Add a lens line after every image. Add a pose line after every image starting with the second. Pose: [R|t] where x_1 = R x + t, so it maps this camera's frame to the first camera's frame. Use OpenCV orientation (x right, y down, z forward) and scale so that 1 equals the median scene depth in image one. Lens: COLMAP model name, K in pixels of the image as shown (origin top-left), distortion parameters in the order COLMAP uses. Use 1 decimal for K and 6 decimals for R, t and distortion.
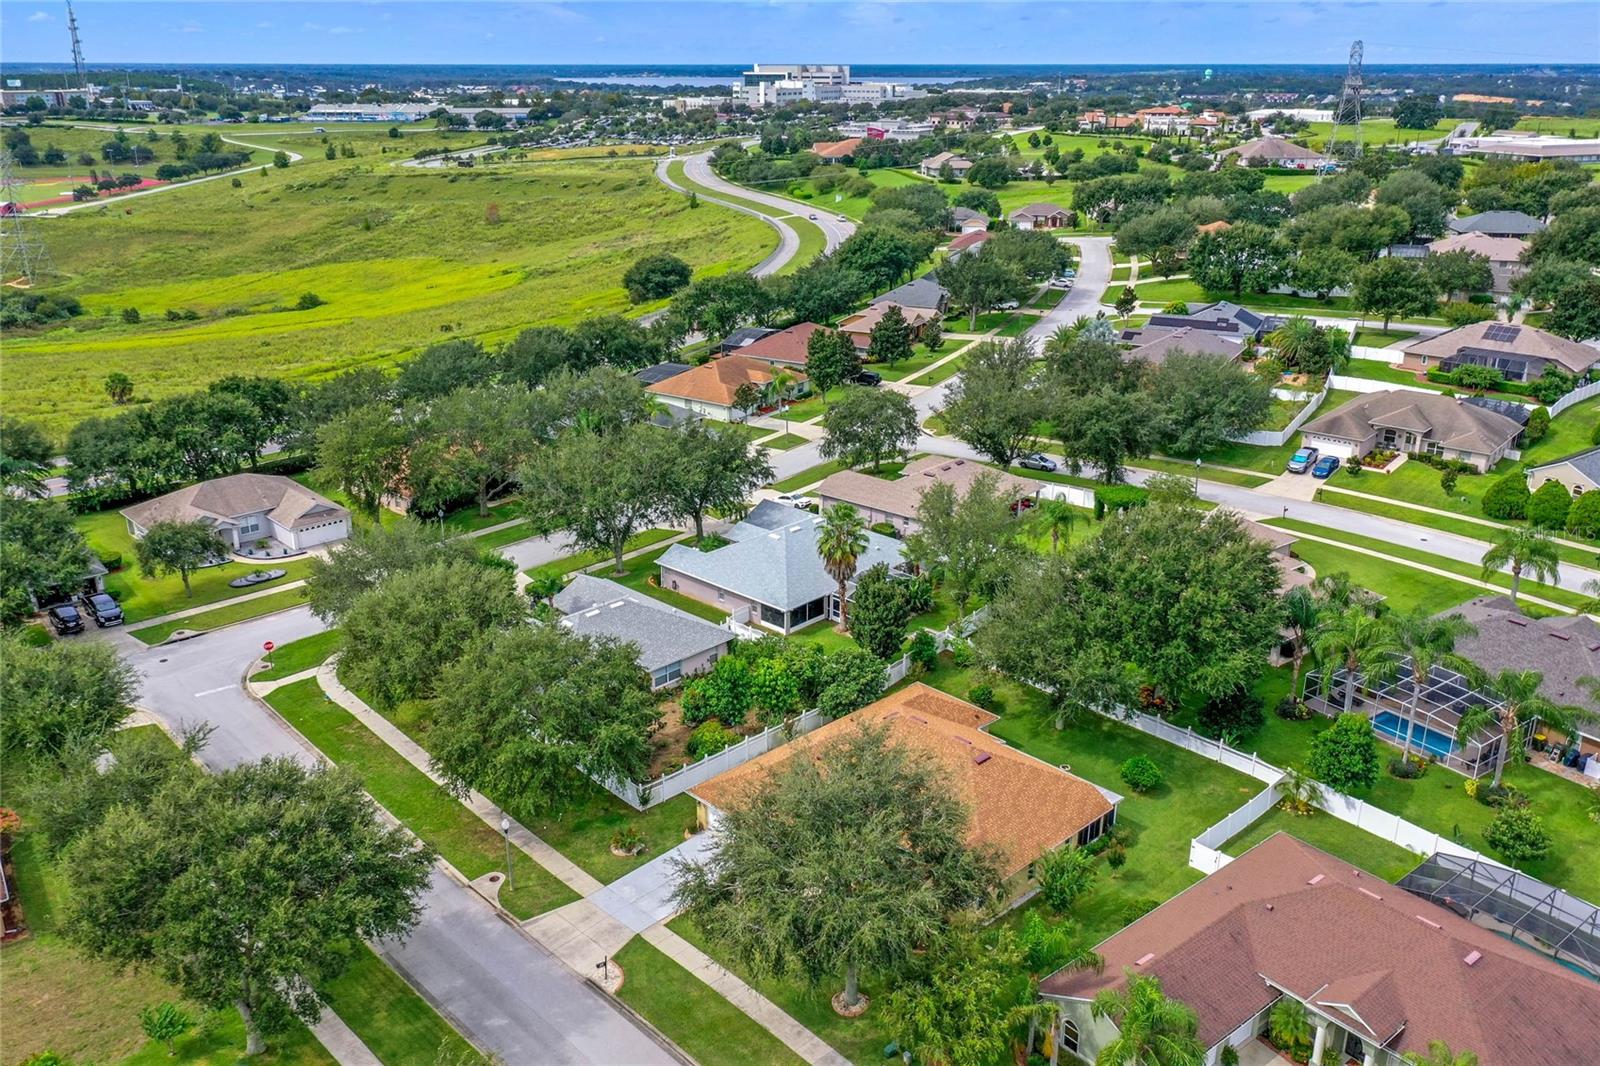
lens RADIAL K [[1275.3, 0, 800.0], [0, 1275.3, 533.0], [0, 0, 1]] dist [0.009403, -0.009039]
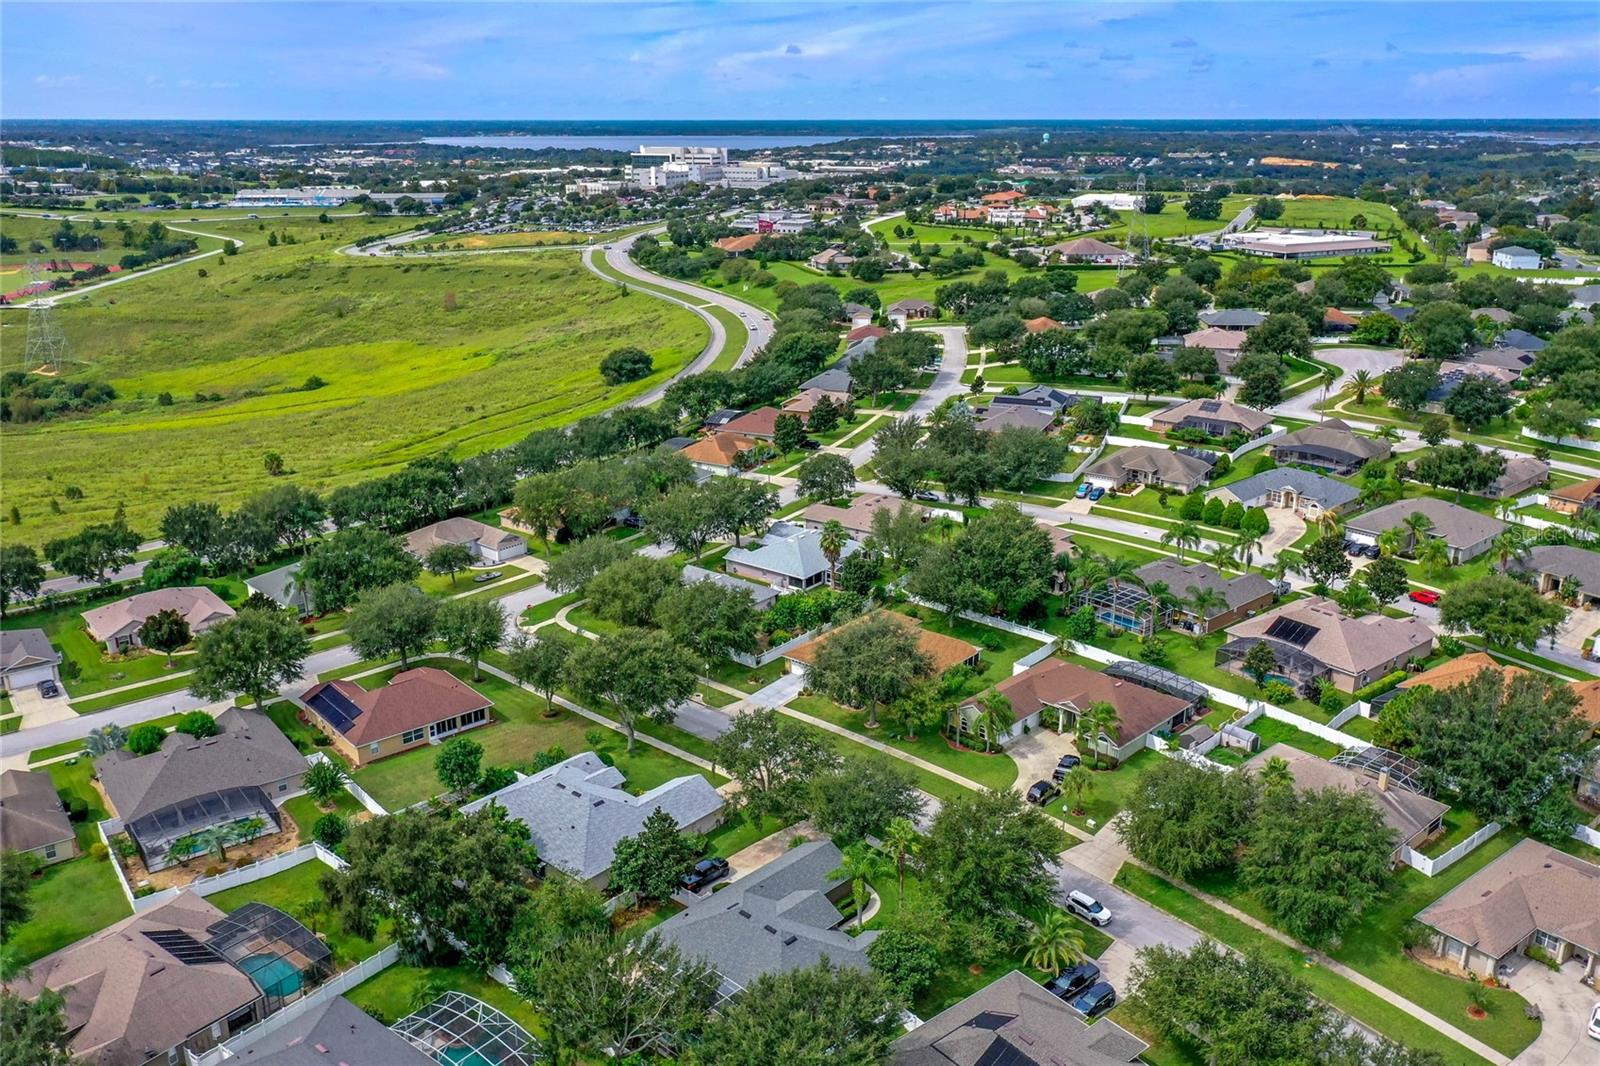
lens RADIAL K [[1275.3, 0, 800.0], [0, 1275.3, 533.0], [0, 0, 1]] dist [0.009403, -0.009039]
pose [[0.994142, -0.032926, 0.102944, -0.093755], [0.036345, 0.998842, -0.031512, 0.023940], [-0.101788, 0.035069, 0.994188, -0.388949]]
